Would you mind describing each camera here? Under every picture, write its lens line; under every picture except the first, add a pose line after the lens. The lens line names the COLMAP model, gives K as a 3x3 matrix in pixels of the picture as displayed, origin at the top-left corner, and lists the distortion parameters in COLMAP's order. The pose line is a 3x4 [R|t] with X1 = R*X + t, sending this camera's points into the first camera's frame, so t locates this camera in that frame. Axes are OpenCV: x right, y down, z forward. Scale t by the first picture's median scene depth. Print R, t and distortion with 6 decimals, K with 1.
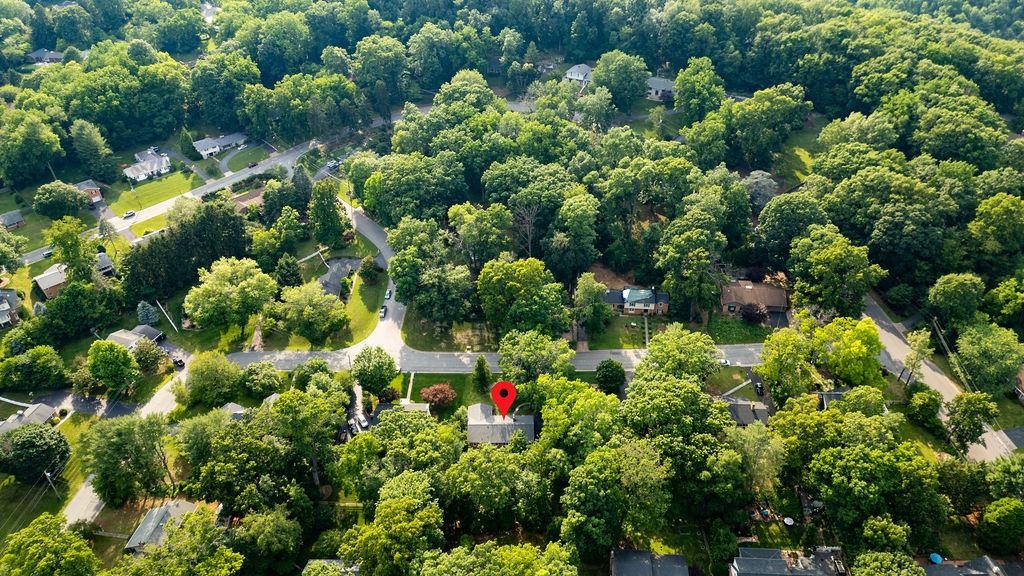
lens RADIAL K [[712.1, 0, 511.7], [0, 712.1, 285.8], [0, 0, 1]] dist [0.068255, -0.064354]
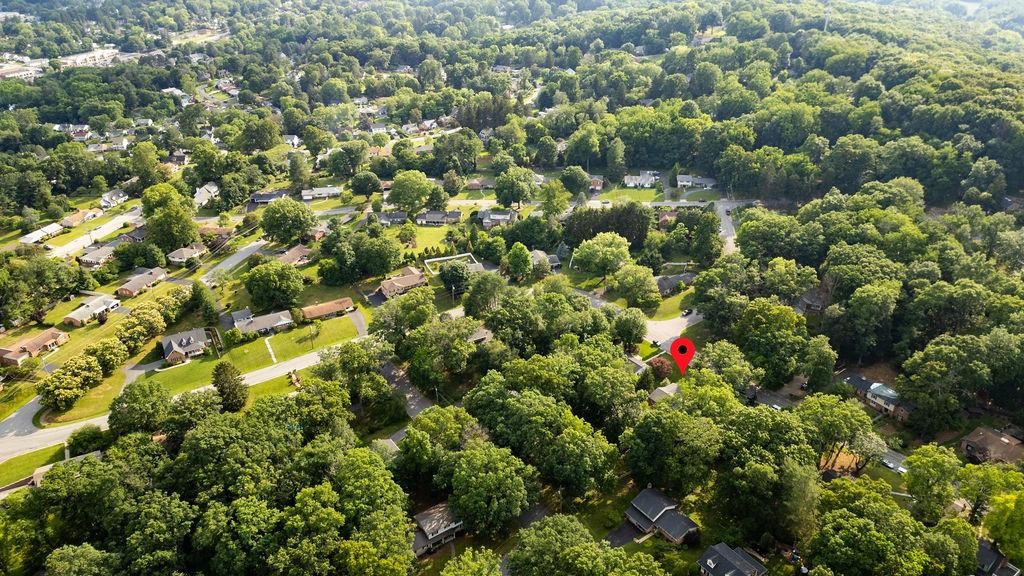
lens RADIAL K [[712.1, 0, 509.4], [0, 712.1, 290.4], [0, 0, 1]] dist [0.068255, -0.064354]
pose [[0.613269, 0.375552, -0.694883, 0.555372], [-0.466069, 0.882319, 0.065524, 0.073290], [0.637716, 0.283680, 0.716132, -0.129990]]
